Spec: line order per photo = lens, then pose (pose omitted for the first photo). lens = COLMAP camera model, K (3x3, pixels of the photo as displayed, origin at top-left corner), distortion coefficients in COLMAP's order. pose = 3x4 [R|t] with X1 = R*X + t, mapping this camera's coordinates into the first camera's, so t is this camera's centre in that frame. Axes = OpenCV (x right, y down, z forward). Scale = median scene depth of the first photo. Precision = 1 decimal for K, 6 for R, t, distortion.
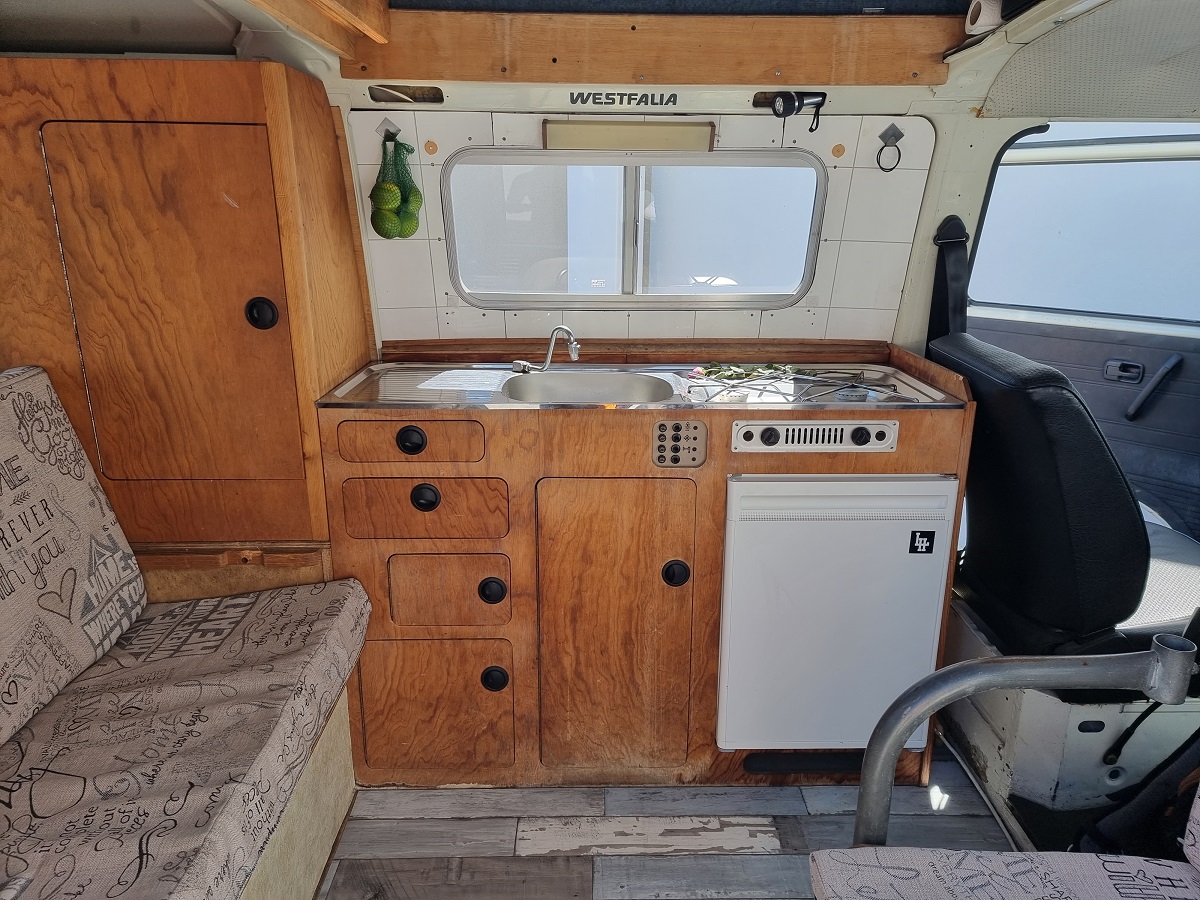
lens RADIAL K [[828.5, 0, 604.4], [0, 828.5, 456.3], [0, 0, 1]] dist [0.059598, -0.030829]
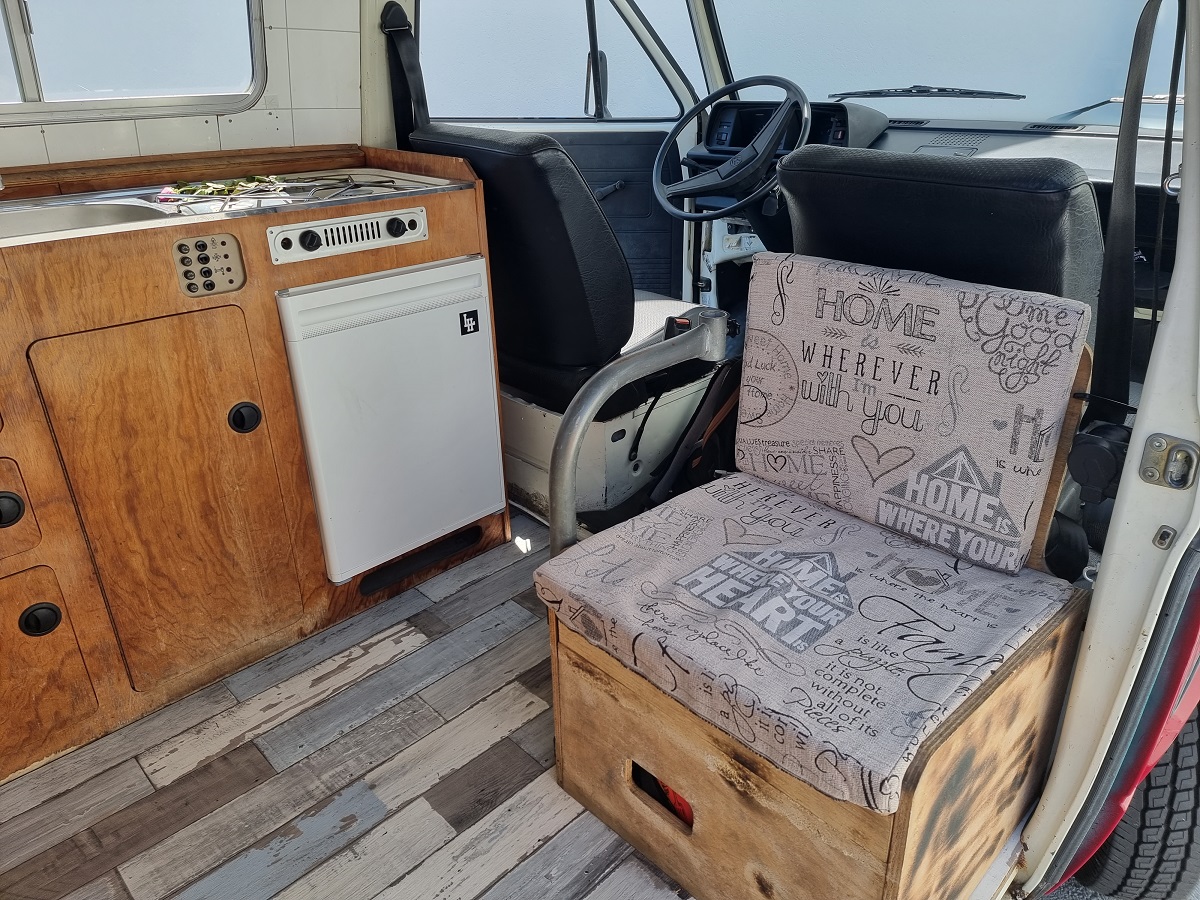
lens RADIAL K [[828.5, 0, 603.0], [0, 828.5, 453.3], [0, 0, 1]] dist [0.059598, -0.030829]
pose [[0.725090, -0.305728, 0.617070, -0.199473], [0.215725, 0.951790, 0.218077, 0.064786], [-0.653994, -0.025008, 0.756086, 0.072584]]
